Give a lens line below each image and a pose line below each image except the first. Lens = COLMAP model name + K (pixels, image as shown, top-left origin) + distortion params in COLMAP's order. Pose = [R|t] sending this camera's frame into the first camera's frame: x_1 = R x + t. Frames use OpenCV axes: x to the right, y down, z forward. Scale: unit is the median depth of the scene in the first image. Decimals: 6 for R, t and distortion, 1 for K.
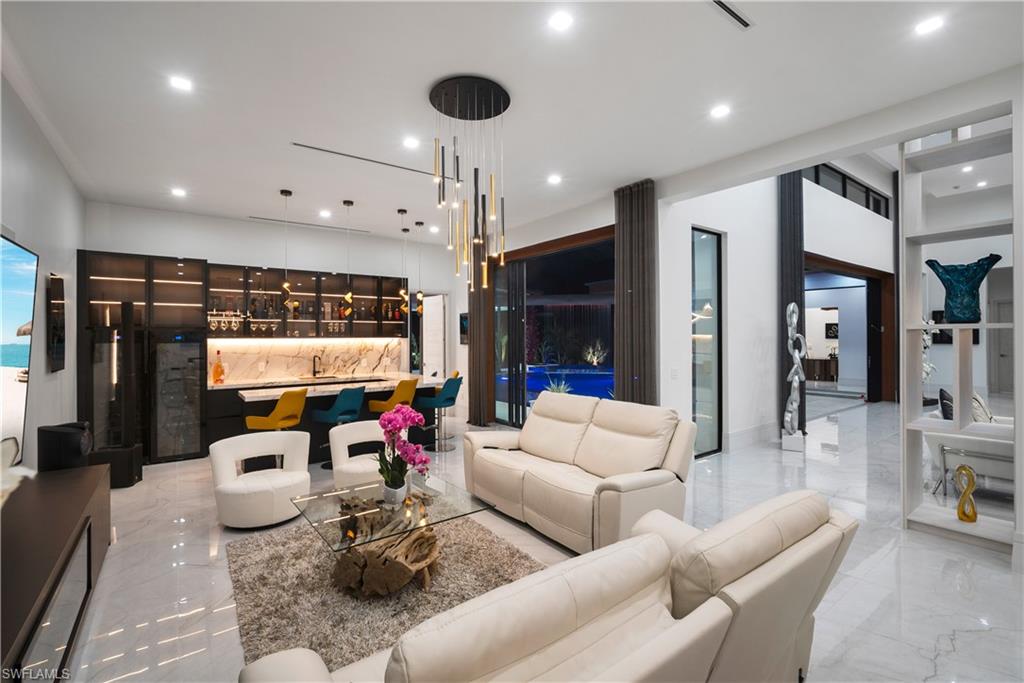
lens RADIAL K [[450.5, 0, 511.2], [0, 450.5, 338.2], [0, 0, 1]] dist [0.001154, 0.000862]
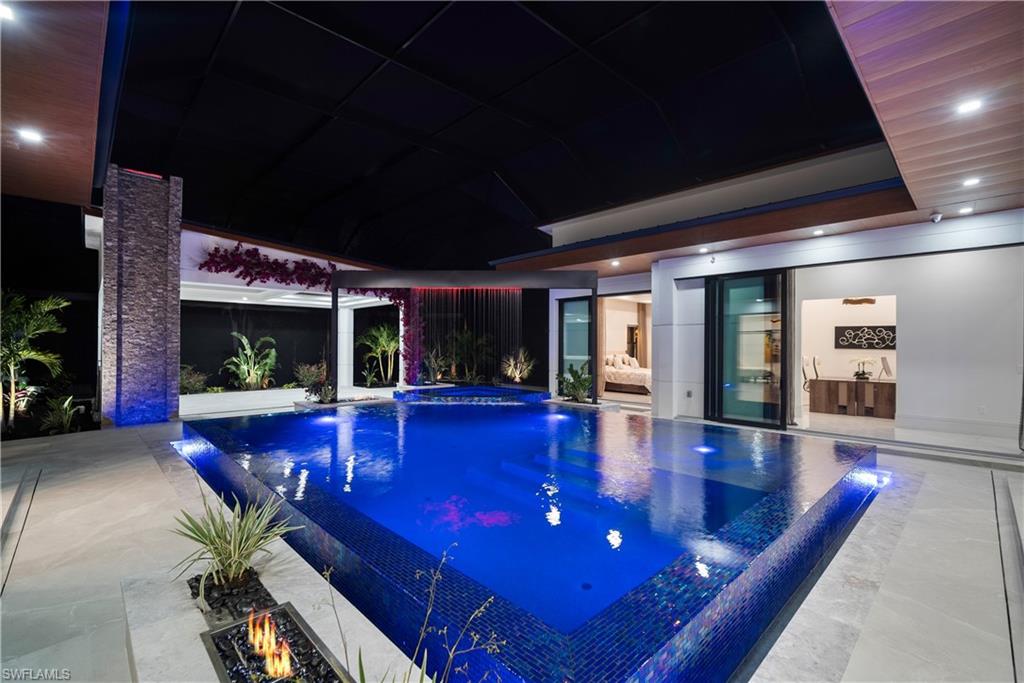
lens RADIAL K [[450.5, 0, 512.4], [0, 450.5, 342.2], [0, 0, 1]] dist [0.001154, 0.000862]
pose [[0.990402, 0.006636, 0.138056, 0.077916], [-0.005334, 0.999938, -0.009794, 0.000229], [-0.138112, 0.008963, 0.990376, 0.254488]]
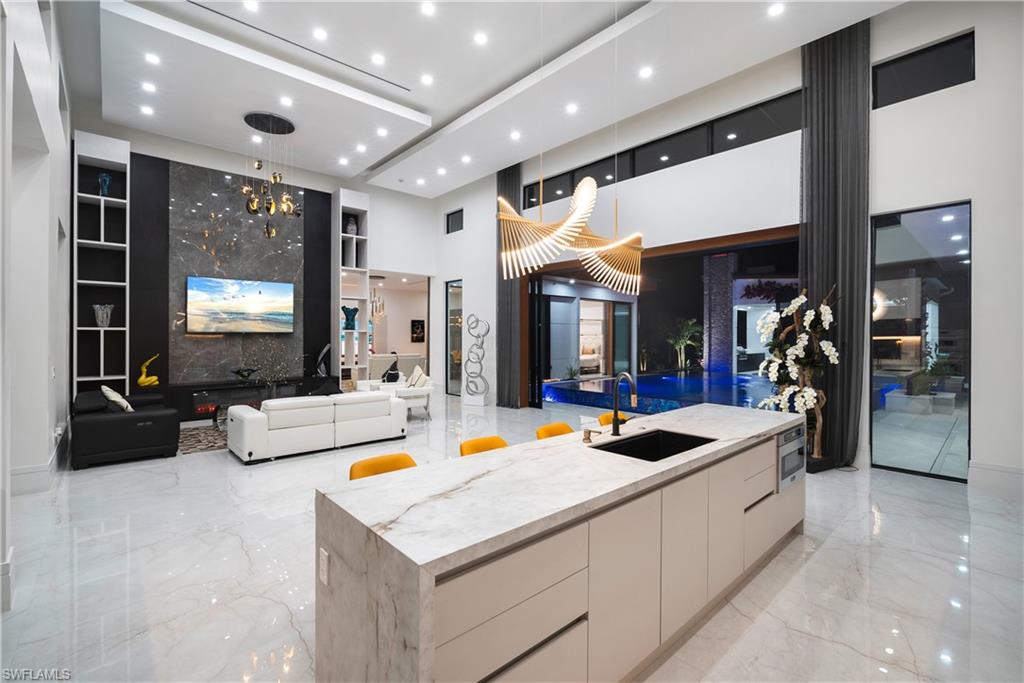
lens RADIAL K [[450.5, 0, 510.4], [0, 450.5, 337.3], [0, 0, 1]] dist [0.001154, 0.000862]
pose [[0.098093, 0.009519, -0.995132, 0.606881], [-0.005043, 0.999946, 0.009068, -0.007476], [0.995164, 0.004129, 0.098136, 0.232454]]
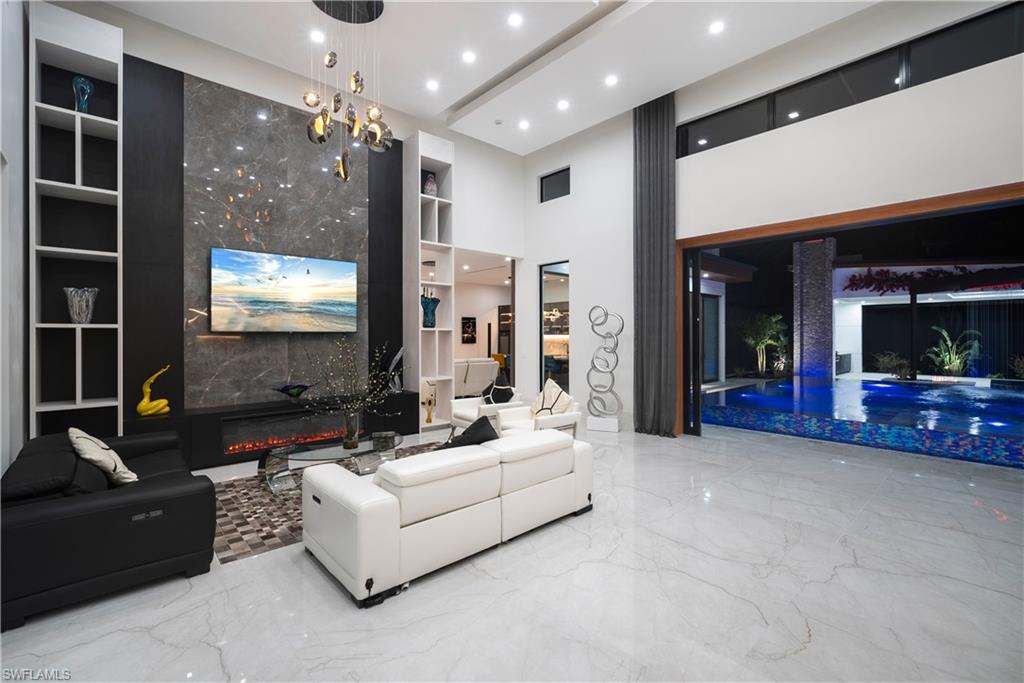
lens RADIAL K [[450.5, 0, 513.6], [0, 450.5, 337.1], [0, 0, 1]] dist [0.001154, 0.000862]
pose [[0.098916, 0.009208, -0.995053, 0.481599], [-0.001086, 0.999958, 0.009145, -0.006240], [0.995095, 0.000176, 0.098922, 0.149735]]
